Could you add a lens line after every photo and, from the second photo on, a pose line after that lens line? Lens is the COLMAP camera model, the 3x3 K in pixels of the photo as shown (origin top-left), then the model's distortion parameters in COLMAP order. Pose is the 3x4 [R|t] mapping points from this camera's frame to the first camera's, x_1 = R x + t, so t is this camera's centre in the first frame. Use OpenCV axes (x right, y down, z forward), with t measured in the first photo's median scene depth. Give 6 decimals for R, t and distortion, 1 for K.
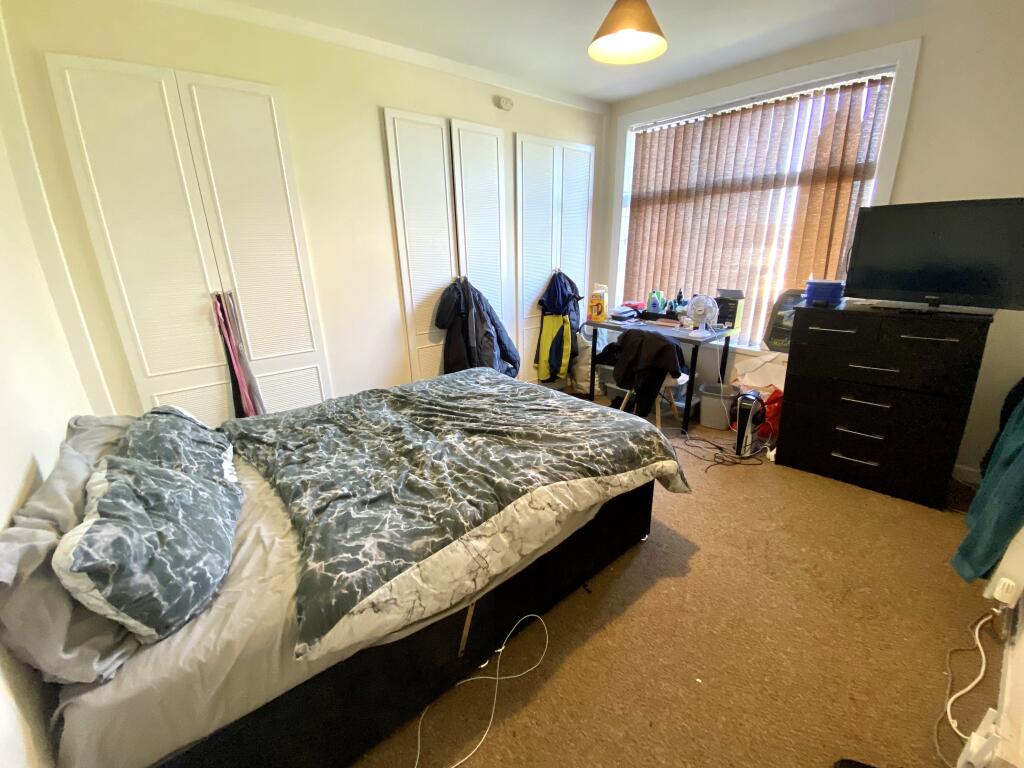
lens RADIAL K [[407.2, 0, 512.0], [0, 407.2, 384.0], [0, 0, 1]] dist [-0.013283, -0.000233]
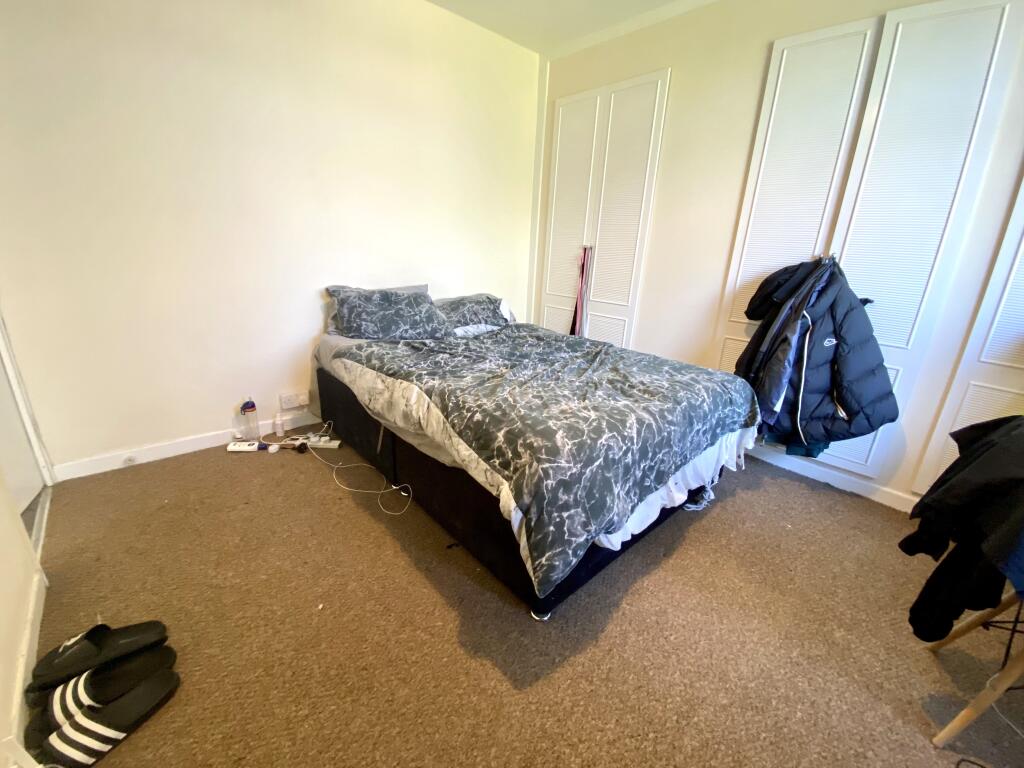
lens RADIAL K [[414.9, 0, 512.0], [0, 414.9, 384.0], [0, 0, 1]] dist [-0.000622, -0.000058]
pose [[0.046028, 0.336101, -0.940700, 0.912189], [-0.358192, 0.884631, 0.298542, -0.162036], [0.932513, 0.323210, 0.161106, 0.787233]]
